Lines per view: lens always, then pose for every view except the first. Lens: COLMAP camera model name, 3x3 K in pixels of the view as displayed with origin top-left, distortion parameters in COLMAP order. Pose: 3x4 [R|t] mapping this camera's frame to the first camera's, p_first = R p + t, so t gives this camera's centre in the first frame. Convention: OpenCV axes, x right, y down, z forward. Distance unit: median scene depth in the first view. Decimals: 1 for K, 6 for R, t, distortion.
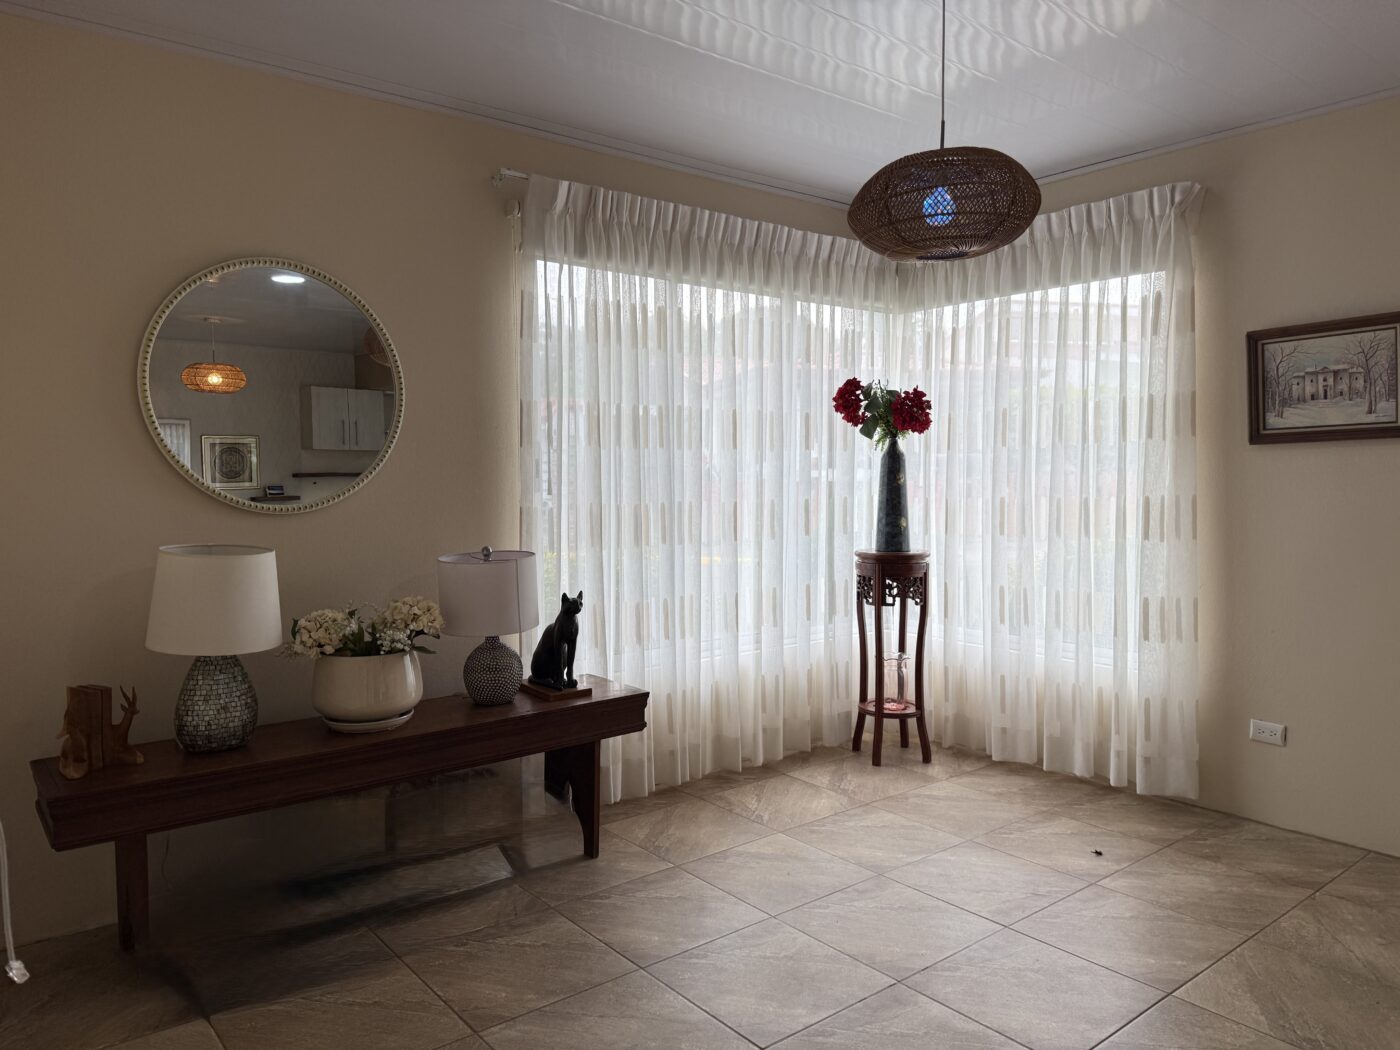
lens RADIAL K [[986.8, 0, 699.0], [0, 986.8, 519.3], [0, 0, 1]] dist [0.101605, -0.135072]
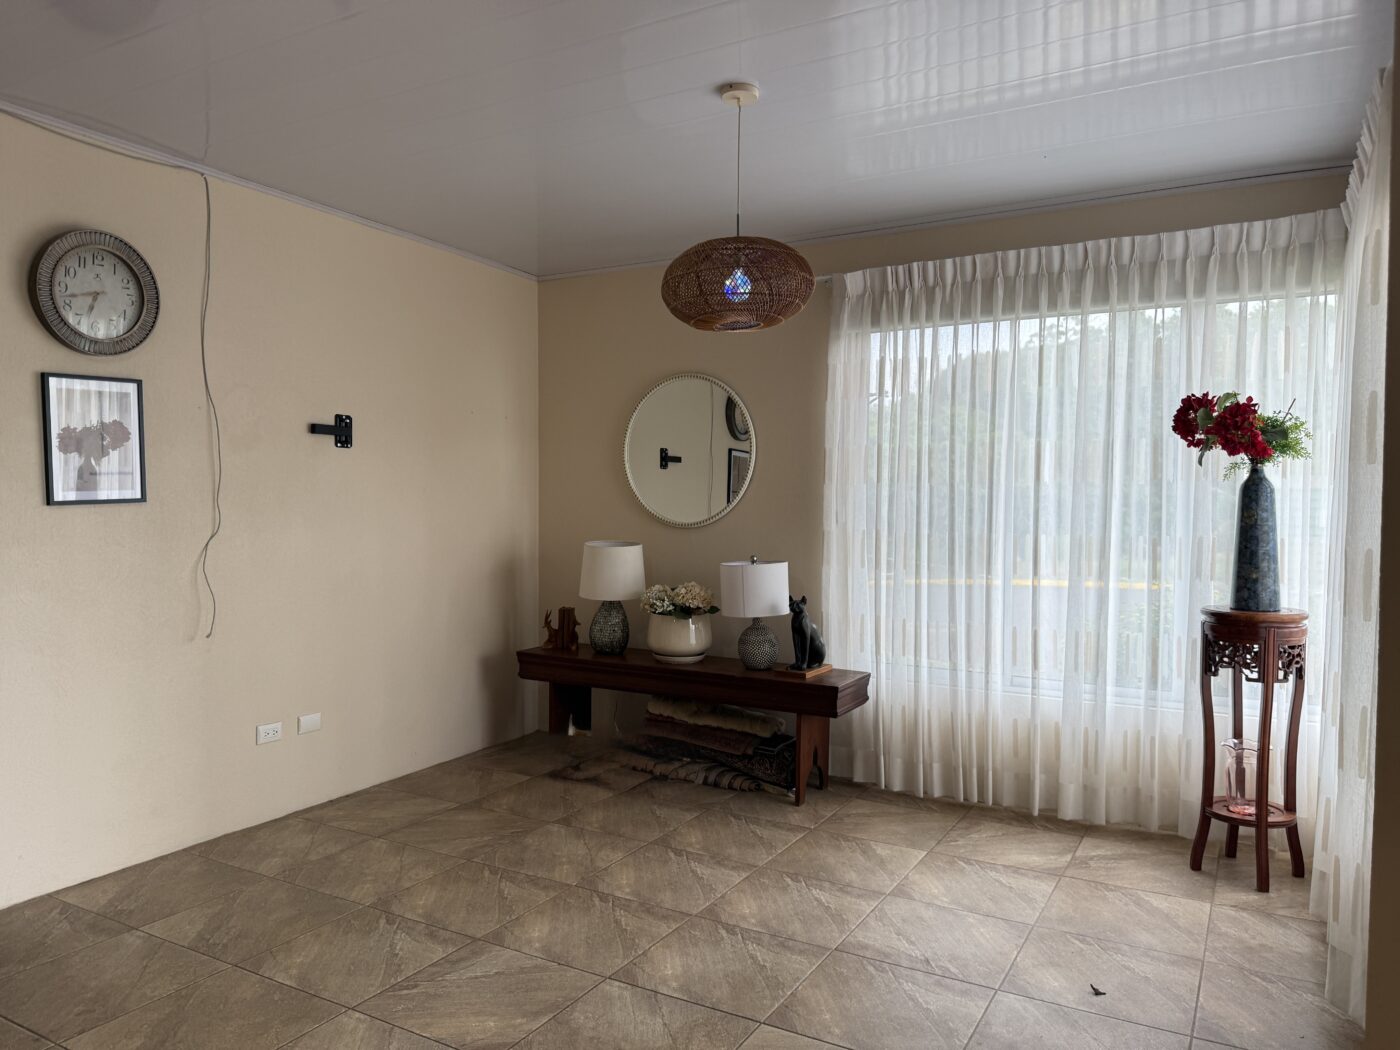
lens RADIAL K [[986.8, 0, 699.0], [0, 986.8, 519.3], [0, 0, 1]] dist [0.101605, -0.135072]
pose [[0.362273, 0.023267, -0.931782, 0.856527], [-0.052975, 0.998586, 0.004338, -0.021359], [0.930565, 0.047790, 0.362993, 0.340295]]
